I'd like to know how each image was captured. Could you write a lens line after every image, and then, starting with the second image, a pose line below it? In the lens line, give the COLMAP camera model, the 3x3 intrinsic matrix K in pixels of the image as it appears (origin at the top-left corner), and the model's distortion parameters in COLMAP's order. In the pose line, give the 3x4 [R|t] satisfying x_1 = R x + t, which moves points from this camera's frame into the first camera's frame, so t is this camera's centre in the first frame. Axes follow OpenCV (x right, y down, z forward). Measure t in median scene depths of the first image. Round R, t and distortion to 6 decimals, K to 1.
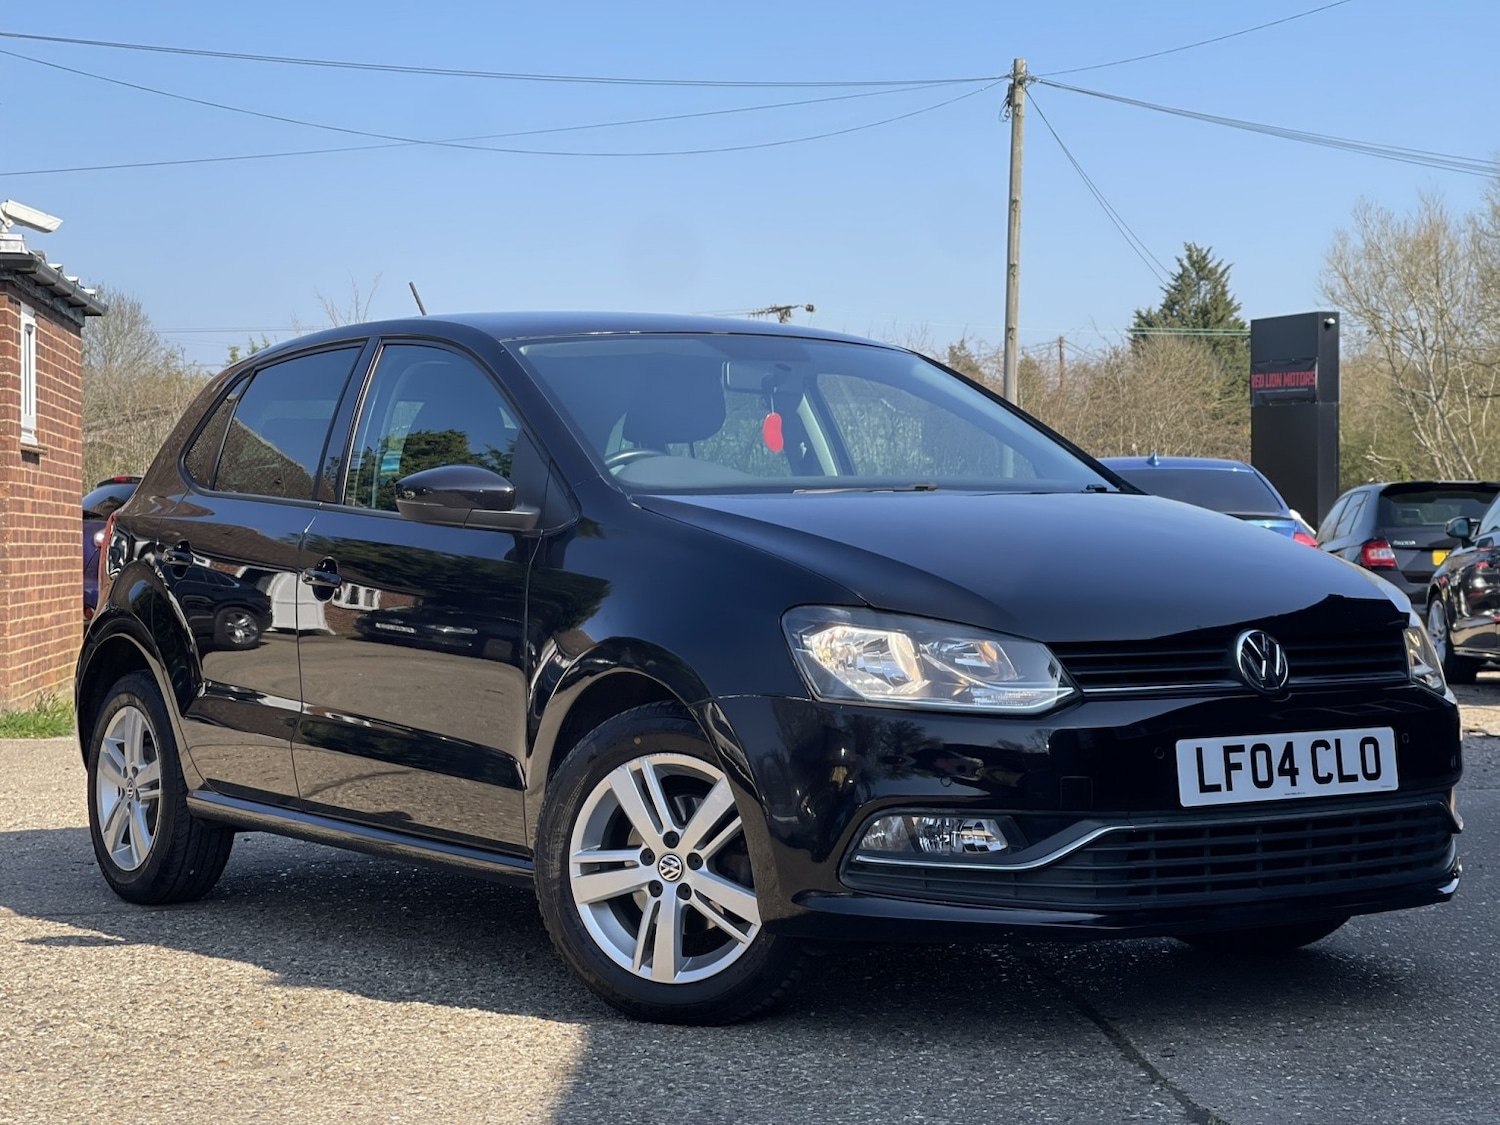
lens RADIAL K [[2781.5, 0, 764.9], [0, 2781.5, 538.4], [0, 0, 1]] dist [0.188199, 0.000000]
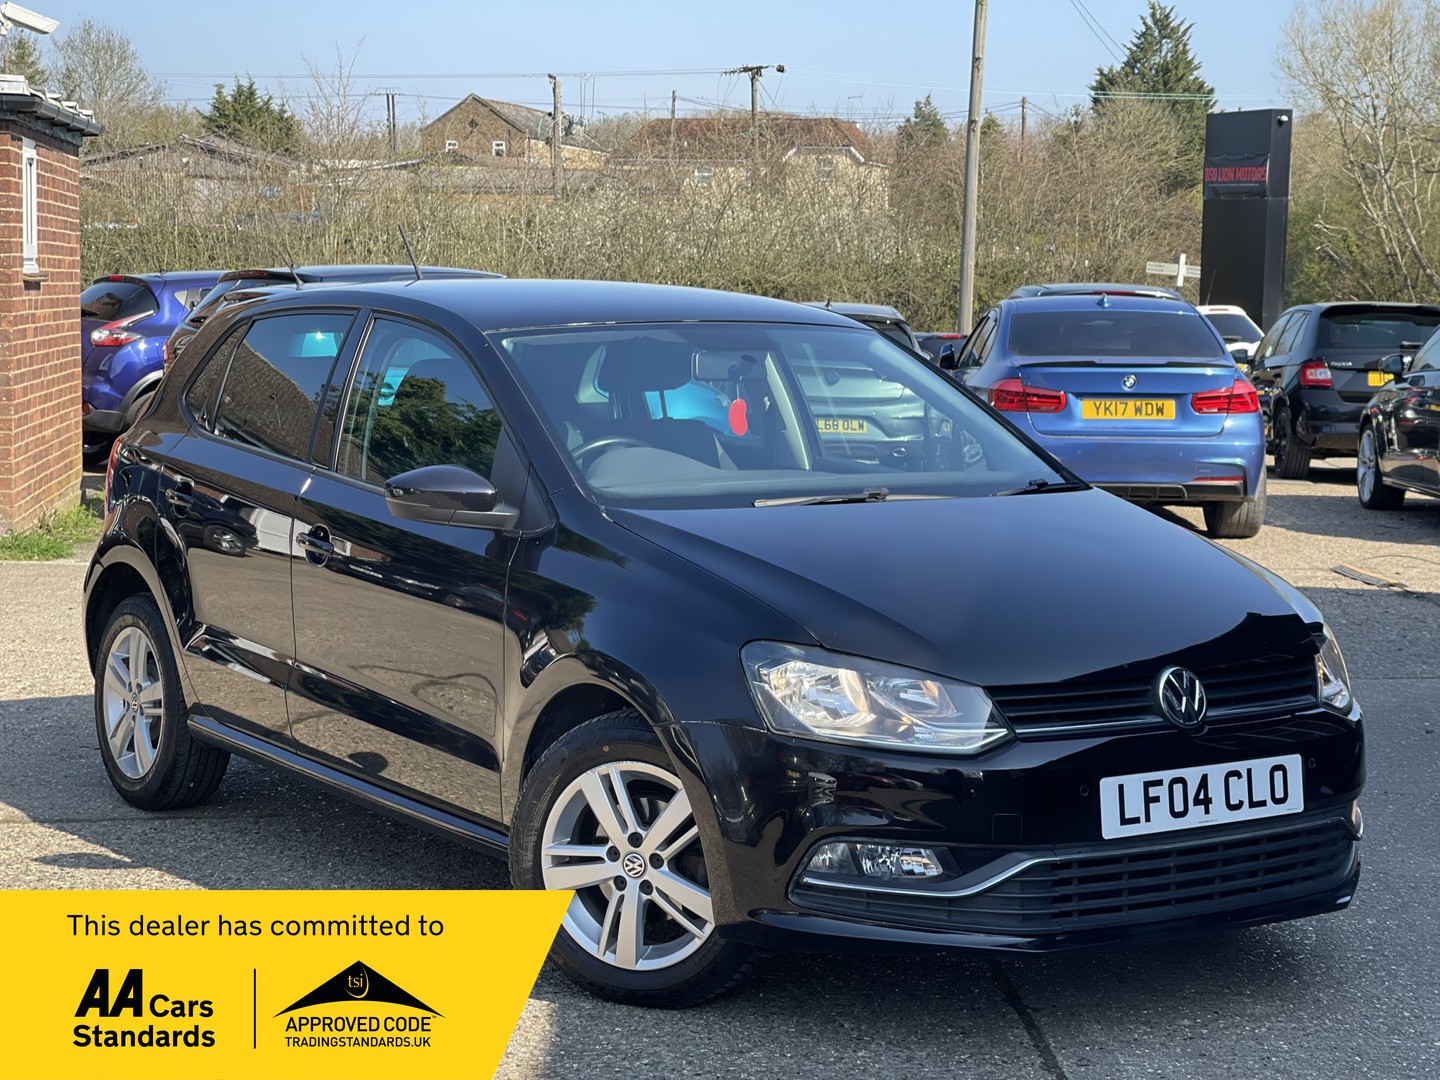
lens RADIAL K [[2670.2, 0, 729.9], [0, 2670.2, 508.3], [0, 0, 1]] dist [0.188199, 0.000000]
pose [[0.999768, 0.021504, 0.000852, -0.000281], [-0.021497, 0.996030, 0.086384, -0.104995], [0.001009, -0.086382, 0.996262, -0.029763]]
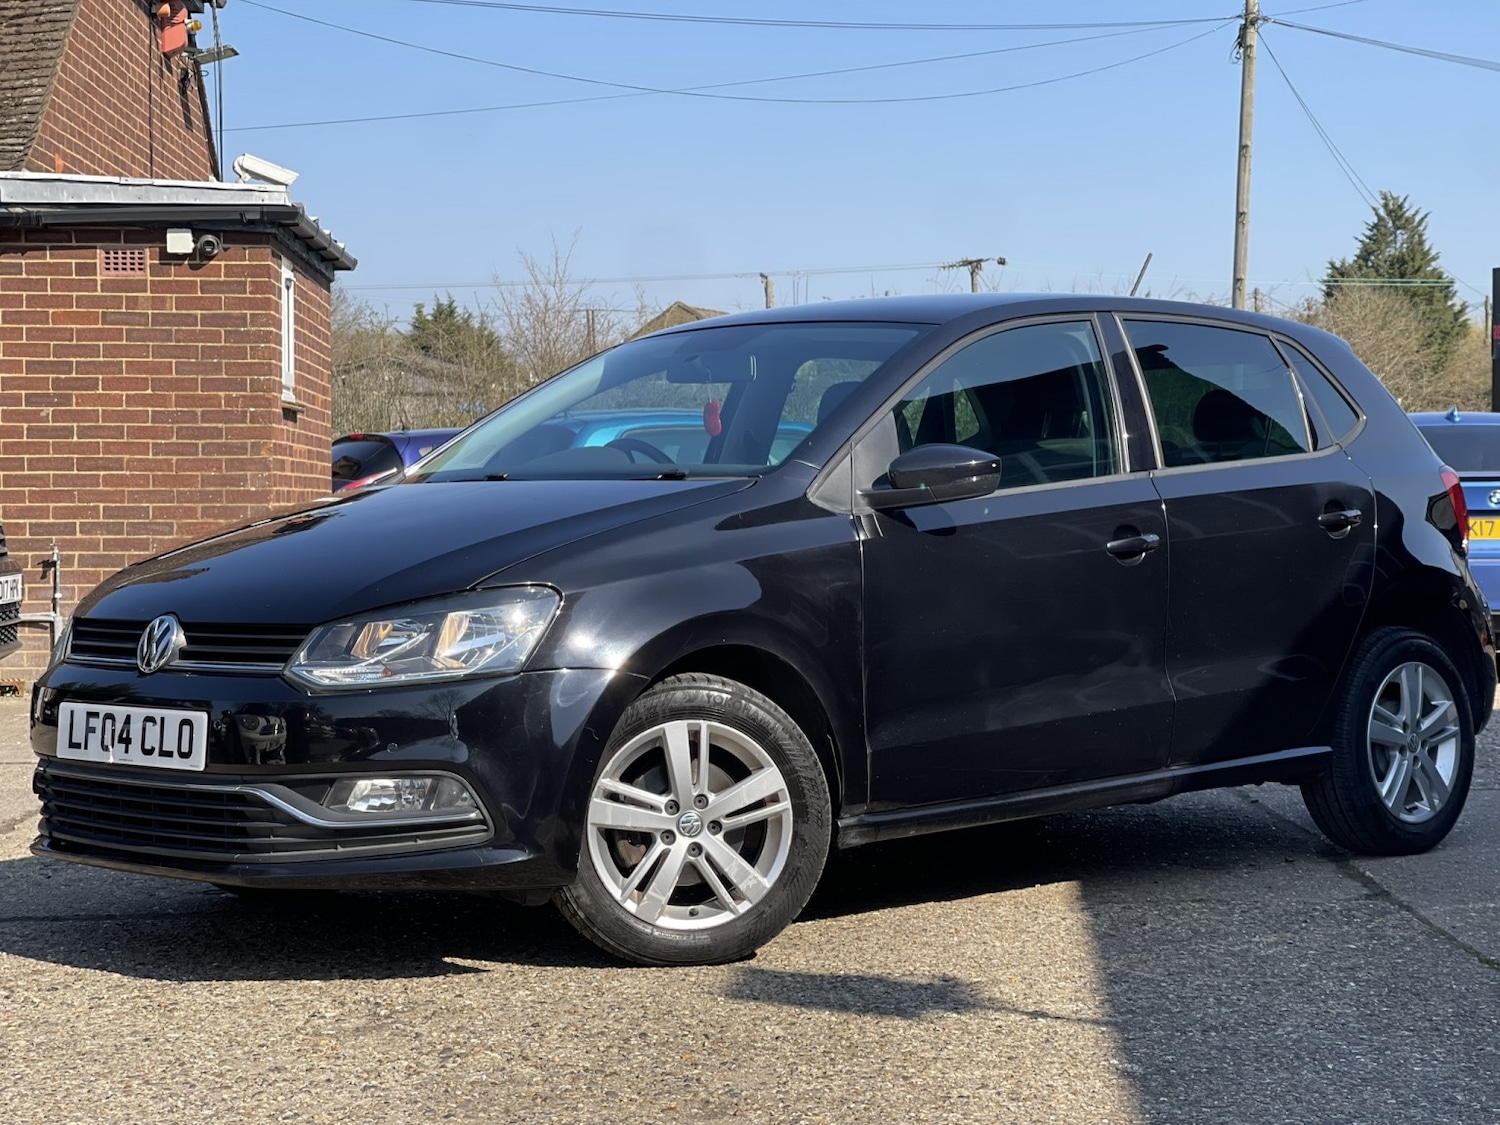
lens RADIAL K [[2781.5, 0, 745.5], [0, 2781.5, 529.9], [0, 0, 1]] dist [0.188199, 0.000000]
pose [[0.997594, 0.001874, -0.069307, -0.098085], [-0.000973, 0.999915, 0.013034, -0.004966], [0.069326, -0.012936, 0.997510, 0.121869]]
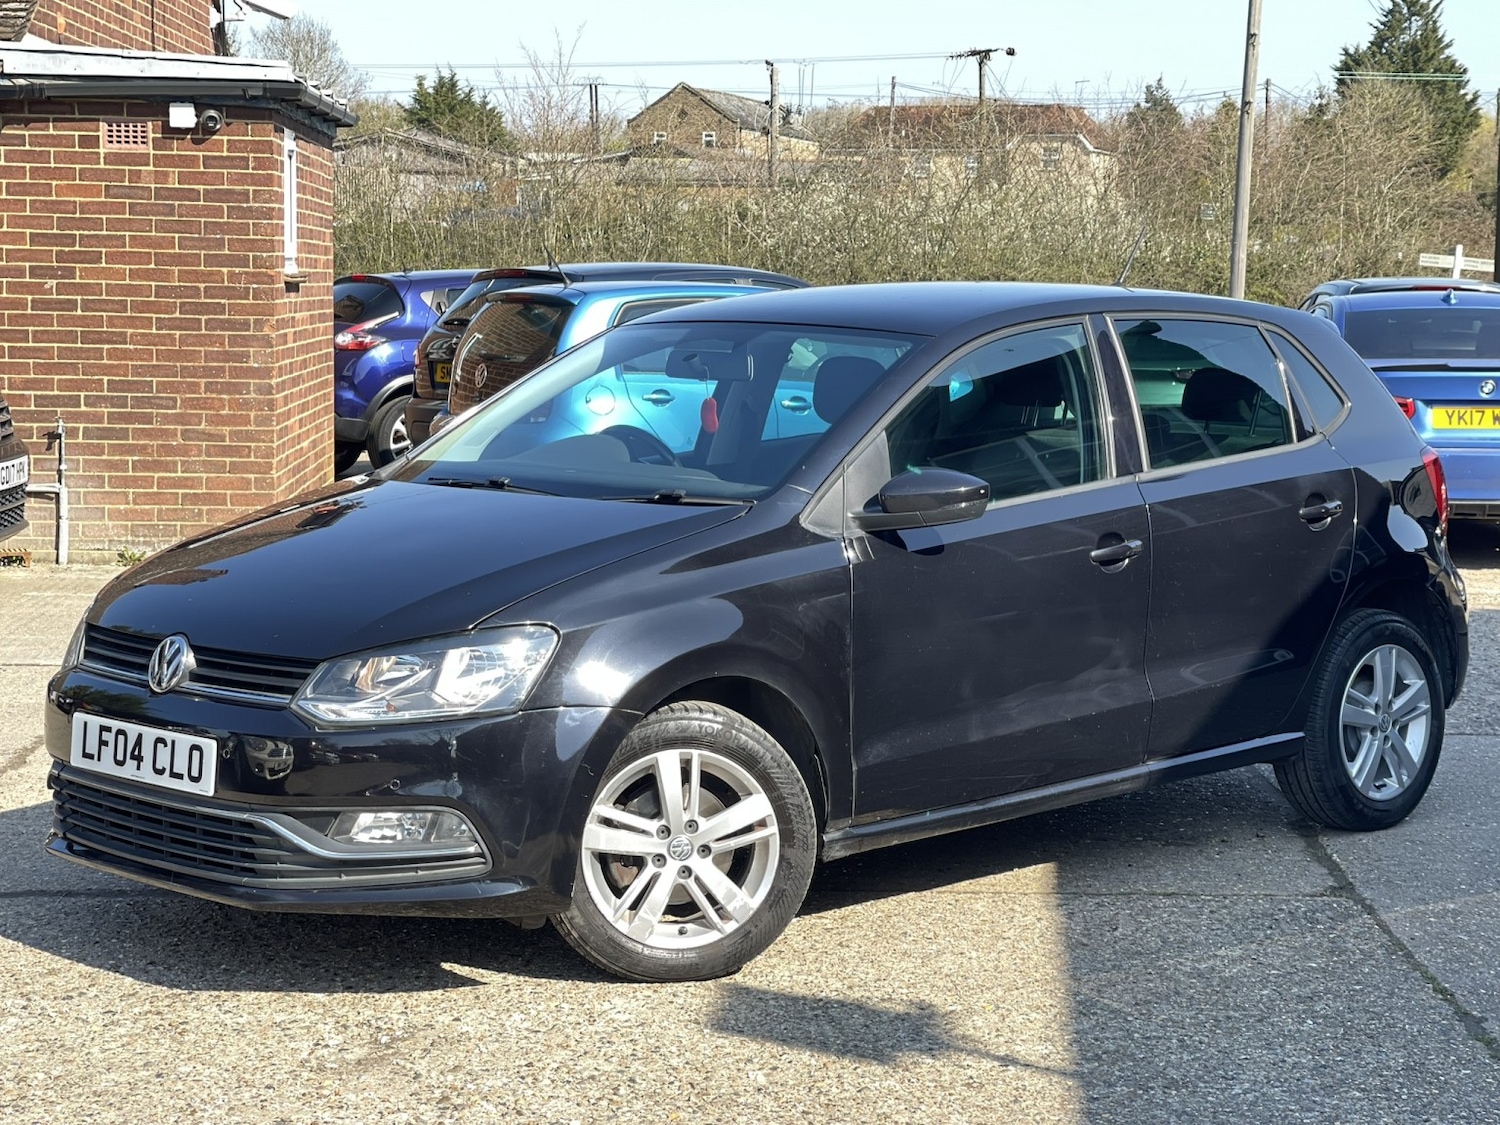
lens RADIAL K [[2781.5, 0, 750.7], [0, 2781.5, 533.4], [0, 0, 1]] dist [0.188199, 0.000000]
pose [[0.997497, 0.025045, -0.066118, -0.095073], [-0.018713, 0.995329, 0.094713, -0.104568], [0.068181, -0.093238, 0.993307, 0.095731]]
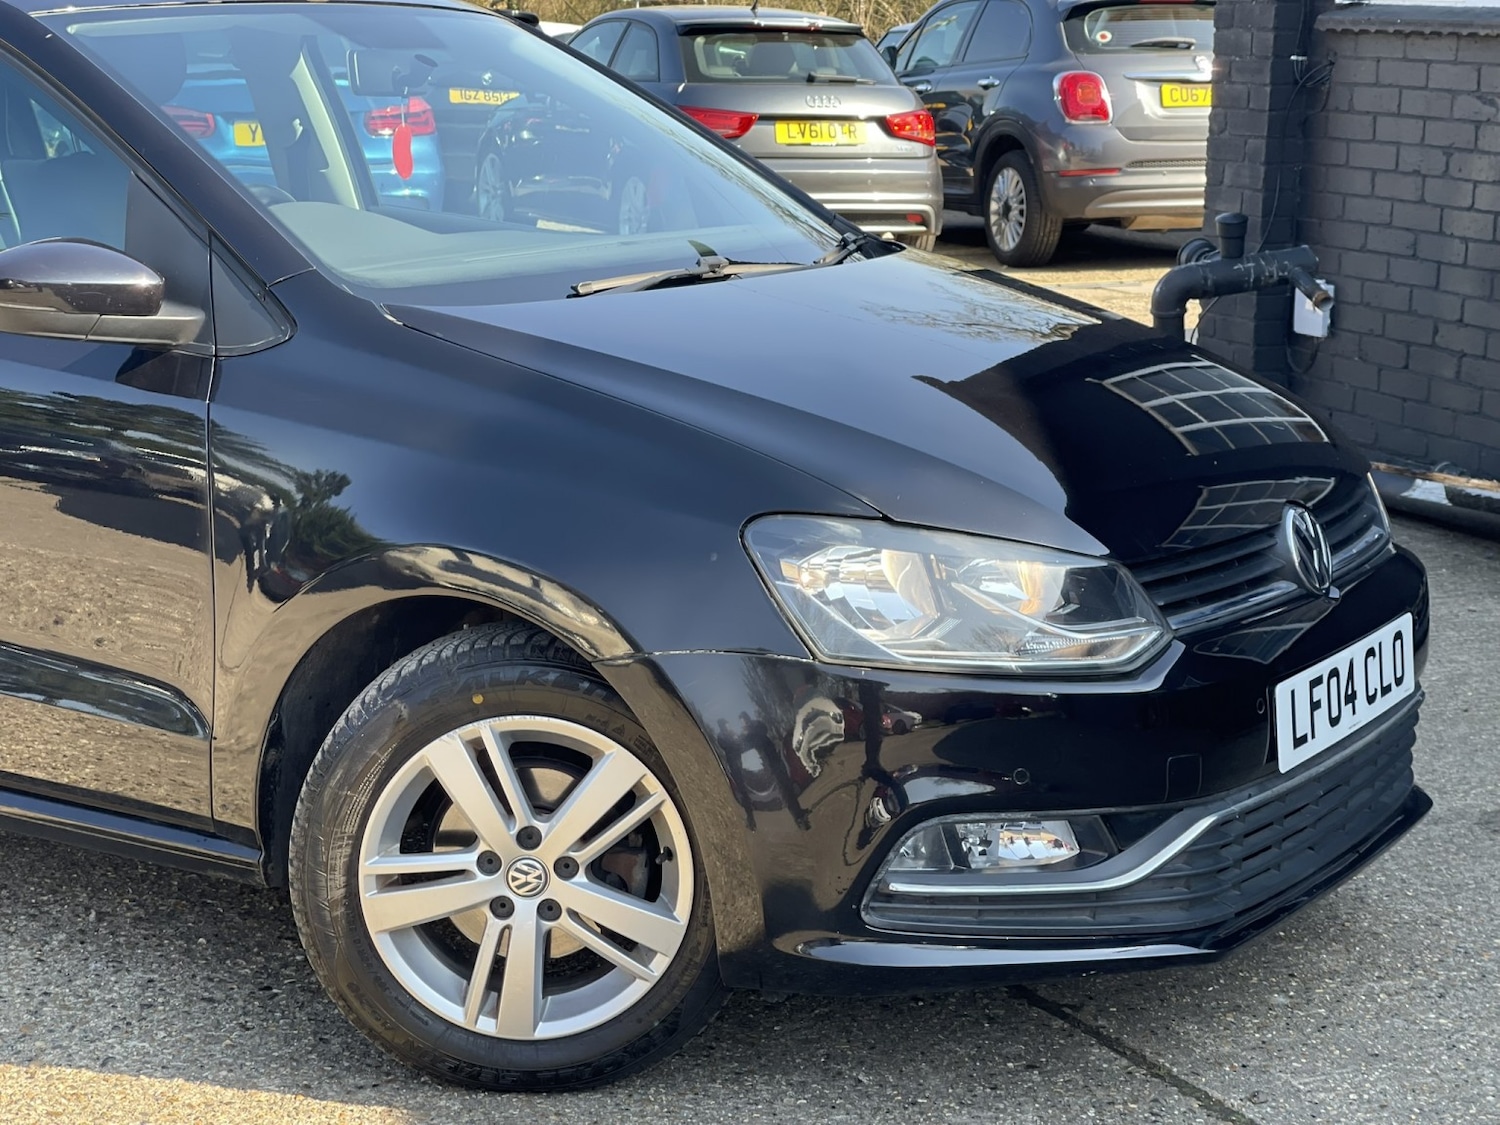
lens RADIAL K [[2781.5, 0, 756.4], [0, 2781.5, 555.7], [0, 0, 1]] dist [0.188199, 0.000000]
pose [[0.911543, -0.054674, 0.407555, -0.240977], [-0.025460, 0.981716, 0.188642, -0.084468], [-0.410417, -0.182332, 0.893484, 0.353980]]
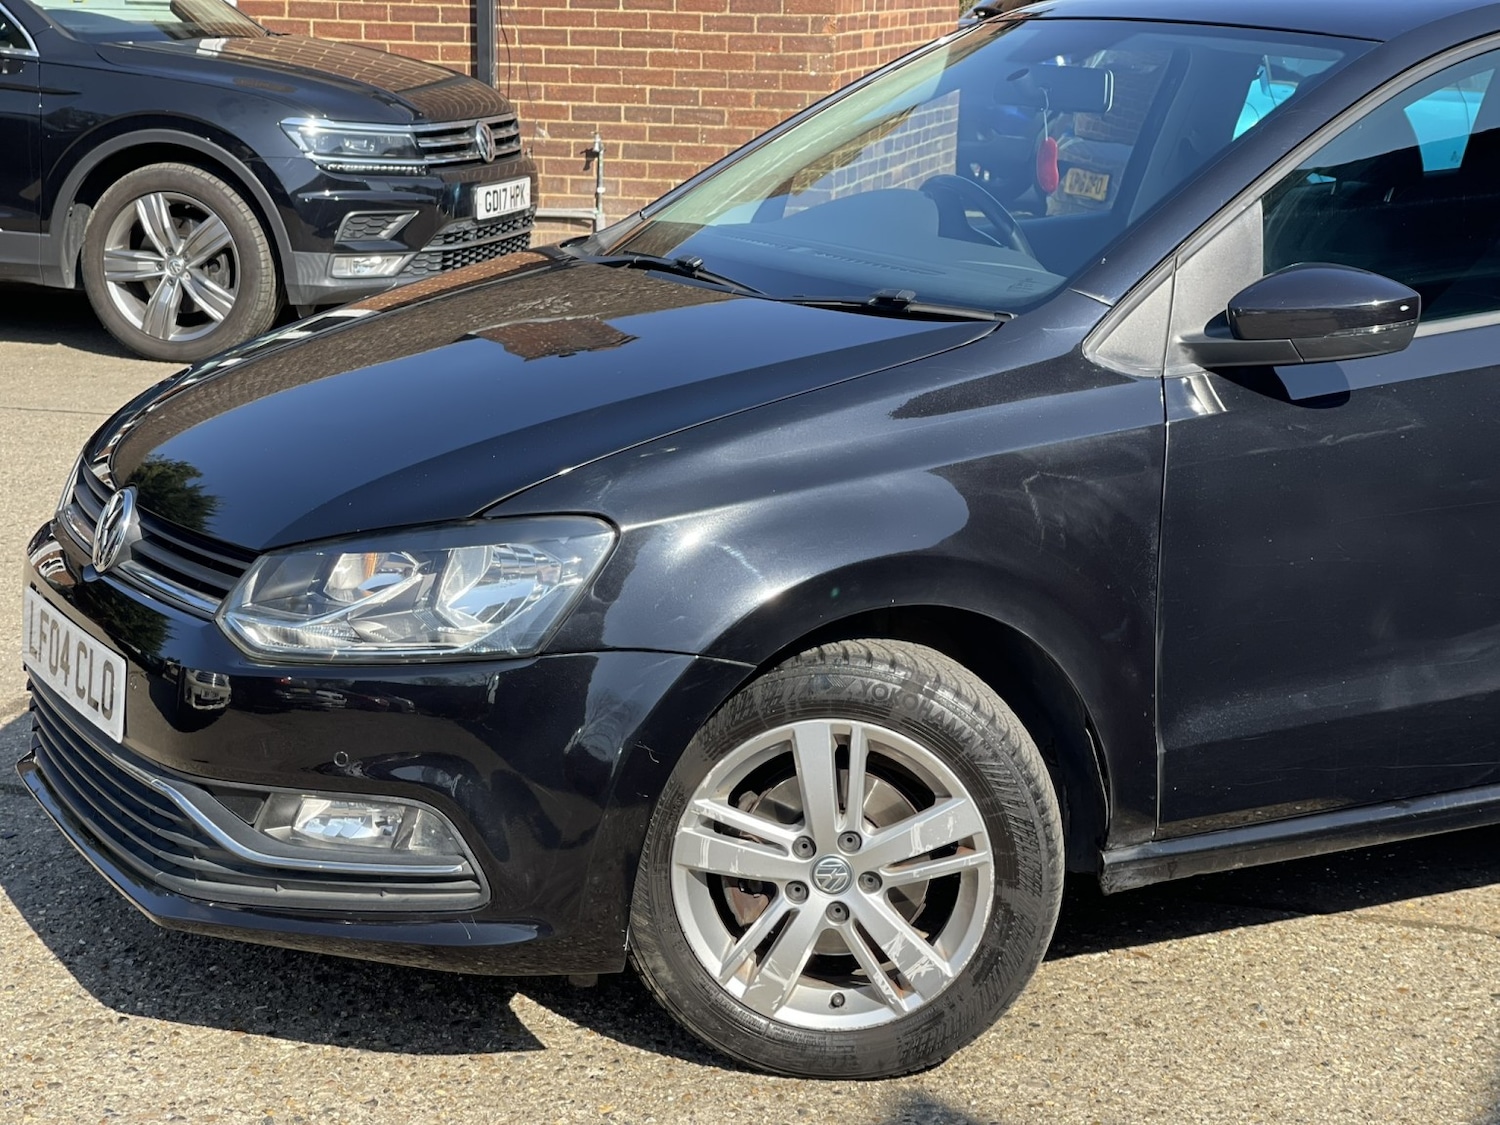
lens RADIAL K [[2781.5, 0, 752.2], [0, 2781.5, 532.2], [0, 0, 1]] dist [0.188199, 0.000000]
pose [[0.934494, 0.088748, -0.344738, 0.015292], [-0.018045, 0.978990, 0.203111, -0.098224], [0.355520, -0.183585, 0.916462, 0.538995]]
